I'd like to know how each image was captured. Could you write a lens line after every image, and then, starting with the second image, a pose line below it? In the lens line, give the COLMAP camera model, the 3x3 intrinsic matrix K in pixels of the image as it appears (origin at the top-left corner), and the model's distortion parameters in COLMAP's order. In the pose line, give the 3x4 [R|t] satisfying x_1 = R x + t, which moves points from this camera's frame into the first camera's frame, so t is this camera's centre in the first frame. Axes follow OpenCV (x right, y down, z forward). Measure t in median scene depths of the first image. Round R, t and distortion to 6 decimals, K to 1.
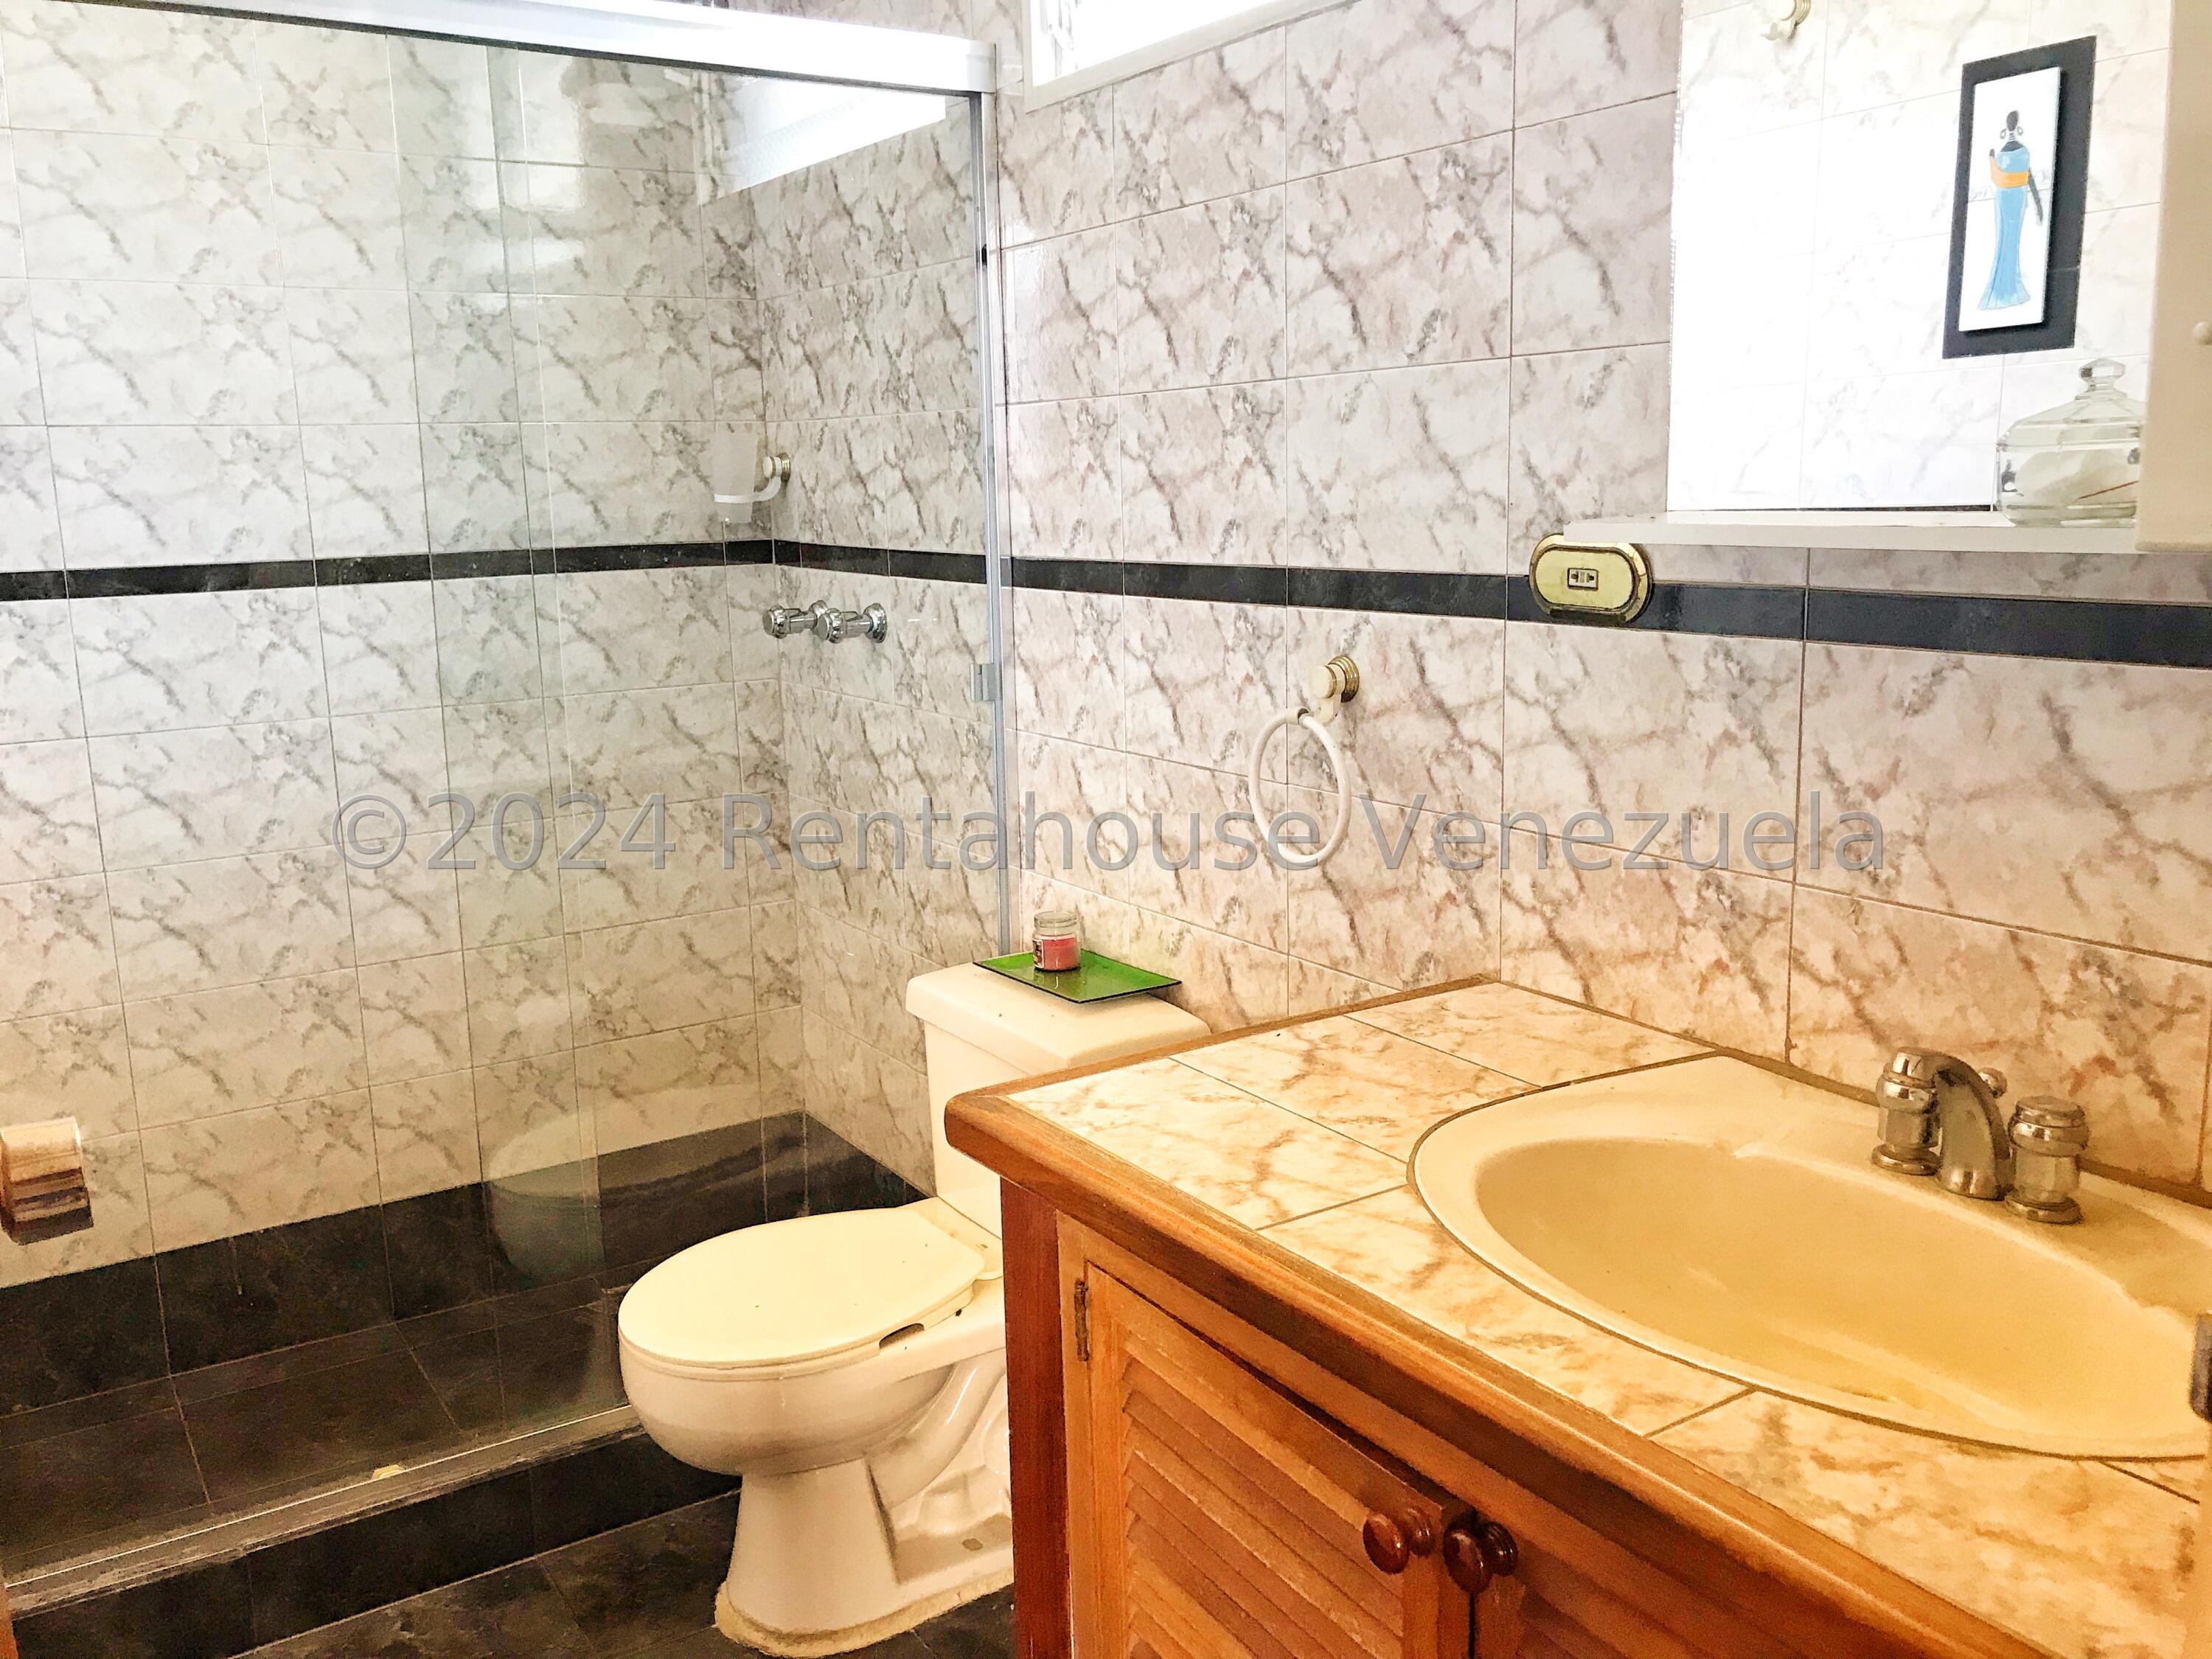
lens RADIAL K [[1822.7, 0, 1109.5], [0, 1822.7, 825.8], [0, 0, 1]] dist [0.000543, 0.006451]
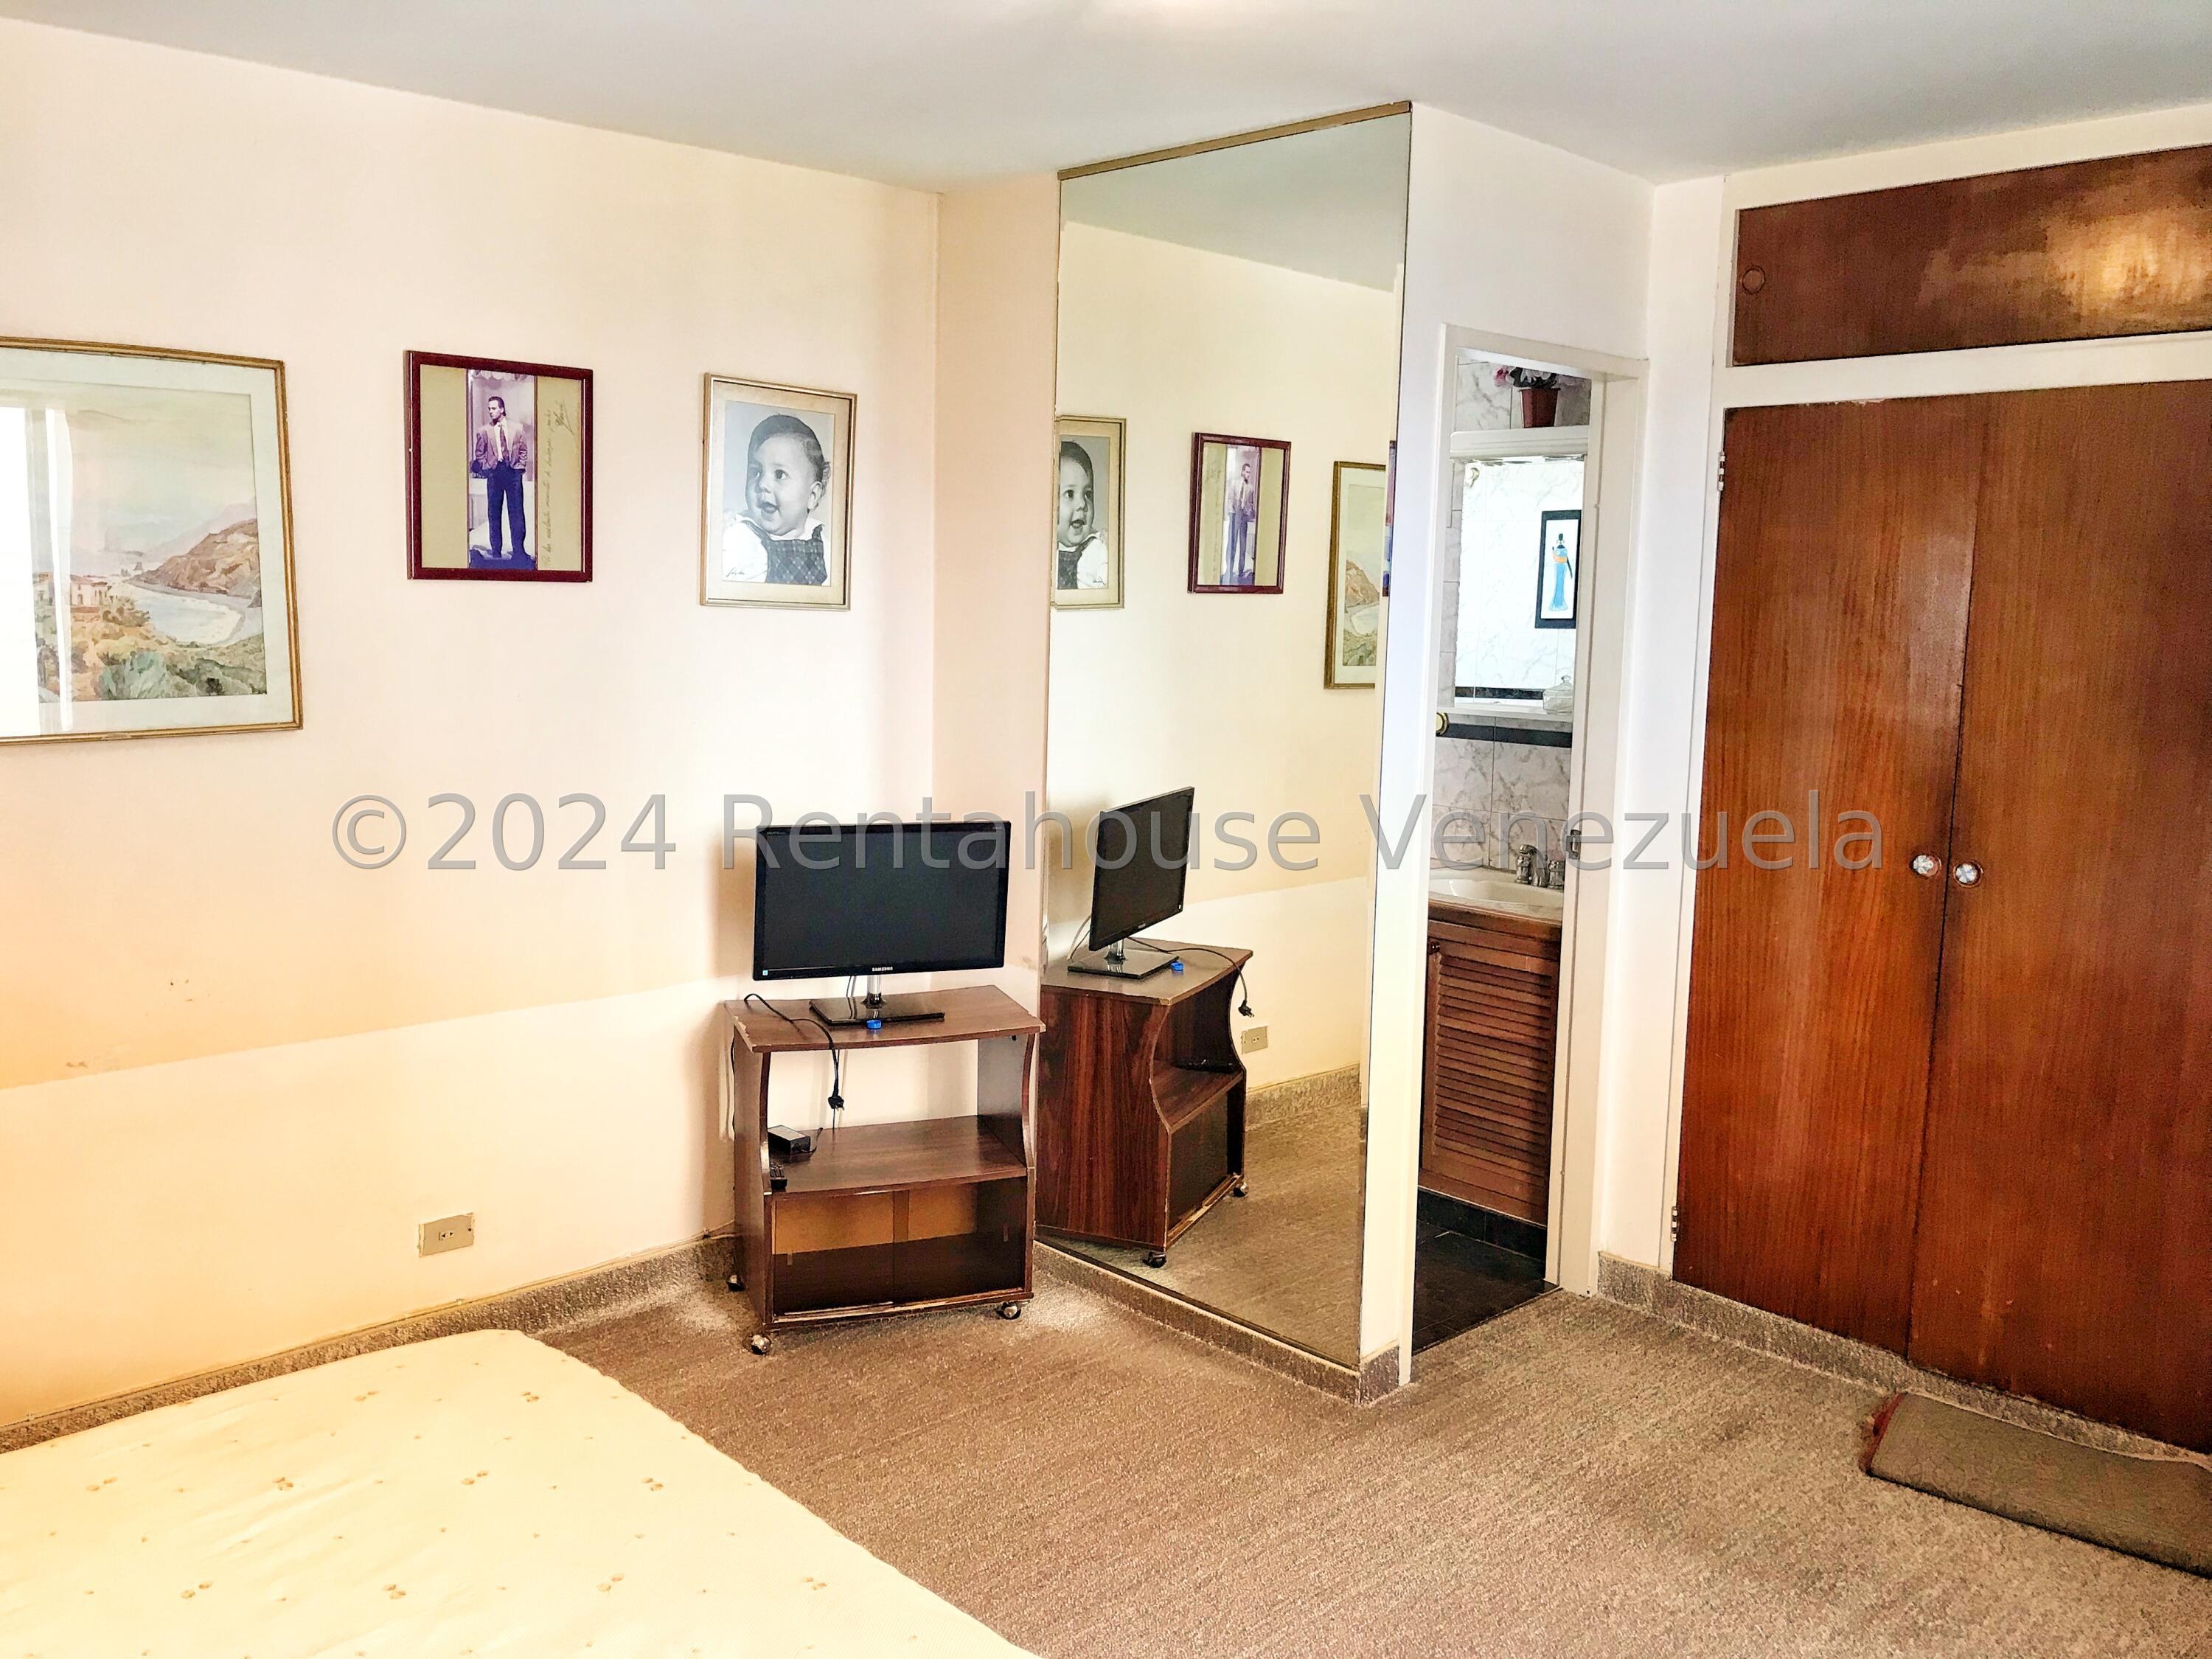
lens RADIAL K [[1822.7, 0, 1099.7], [0, 1822.7, 836.9], [0, 0, 1]] dist [0.000543, 0.006451]
pose [[0.982323, 0.020070, 0.186113, -0.930735], [-0.010198, 0.998497, -0.053848, 0.256757], [-0.186914, 0.050998, 0.981052, -2.098699]]
